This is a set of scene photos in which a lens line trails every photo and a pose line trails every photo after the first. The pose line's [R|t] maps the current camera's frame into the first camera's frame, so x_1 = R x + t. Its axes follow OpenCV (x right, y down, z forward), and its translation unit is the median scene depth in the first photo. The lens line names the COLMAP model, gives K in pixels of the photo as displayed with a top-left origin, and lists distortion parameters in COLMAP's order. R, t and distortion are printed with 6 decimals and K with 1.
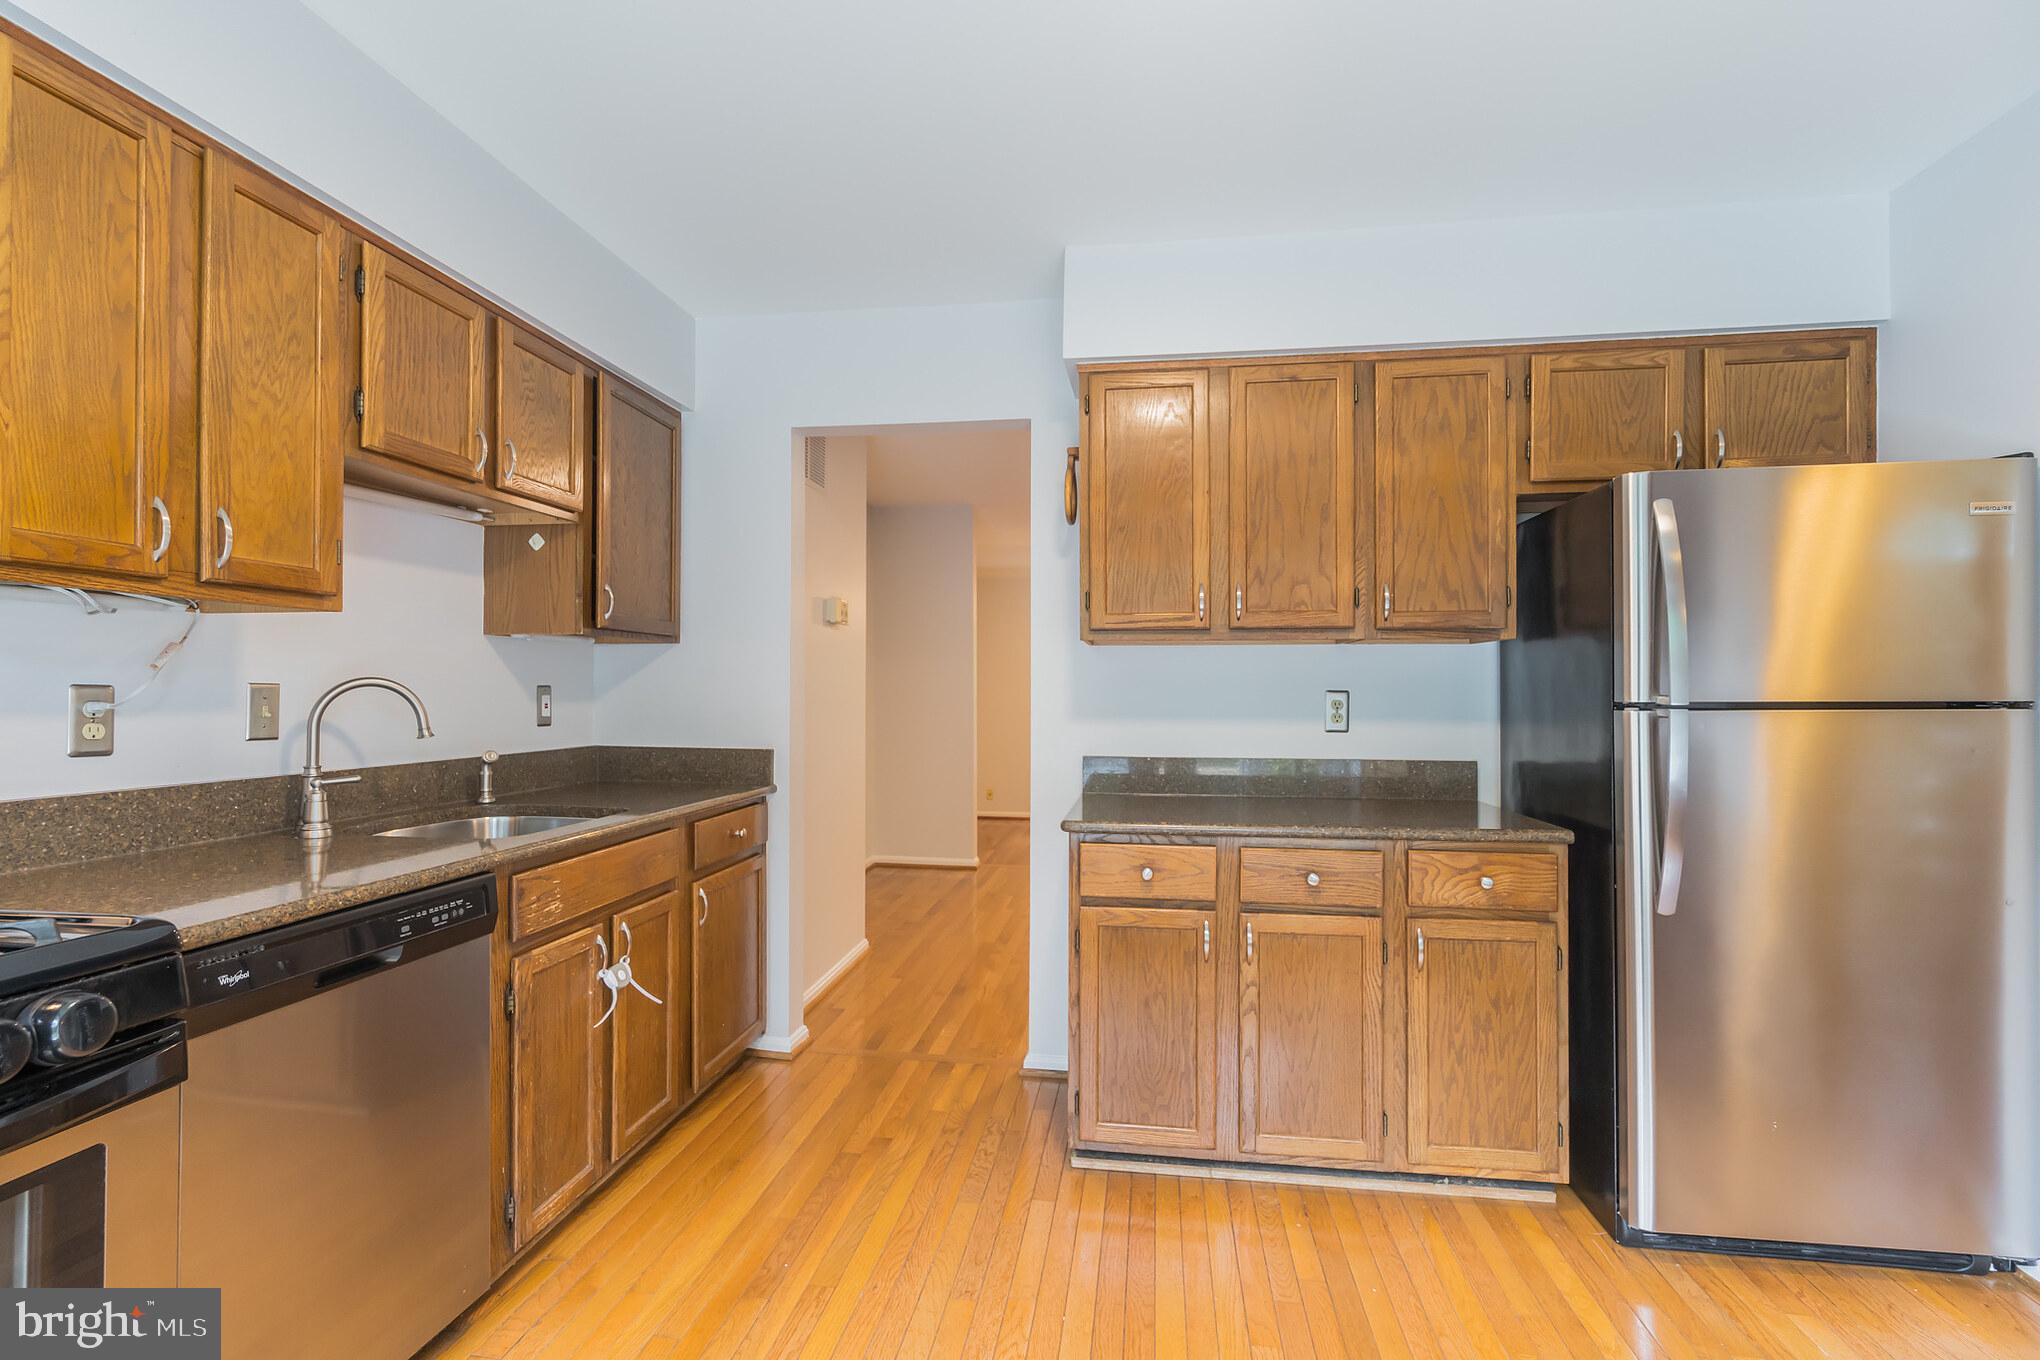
lens RADIAL K [[973.6, 0, 963.7], [0, 973.6, 681.0], [0, 0, 1]] dist [-0.003231, -0.000344]
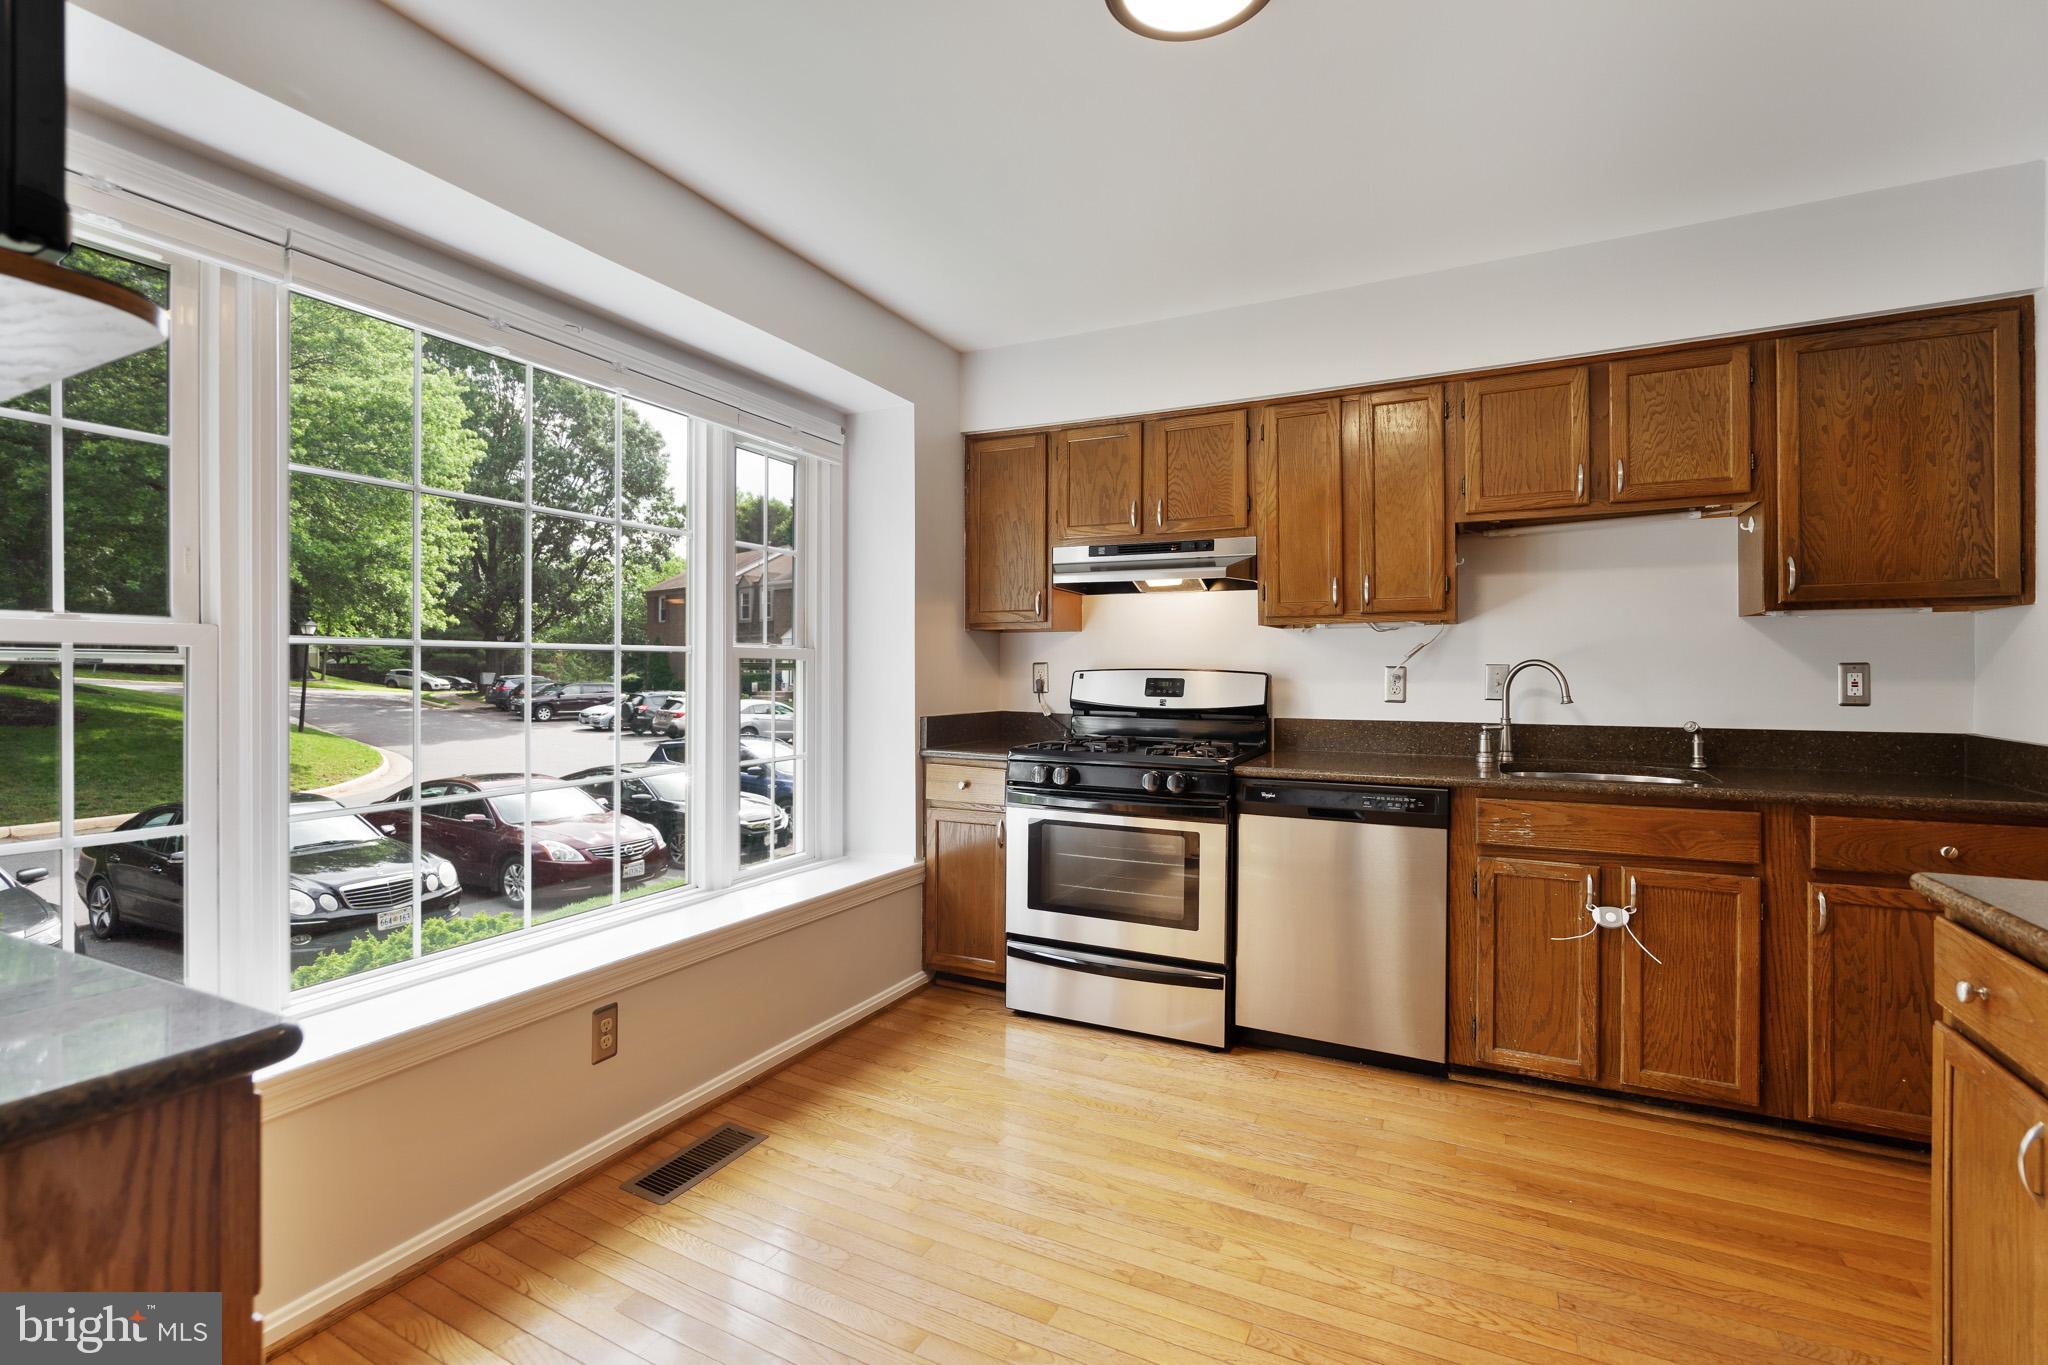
lens RADIAL K [[943.0, 0, 1021.3], [0, 943.0, 679.9], [0, 0, 1]] dist [-0.002541, 0.000227]
pose [[-0.330195, 0.003775, -0.943905, 0.936218], [0.009992, 0.999950, 0.000504, 0.017336], [0.943860, -0.009266, -0.330216, 0.728037]]
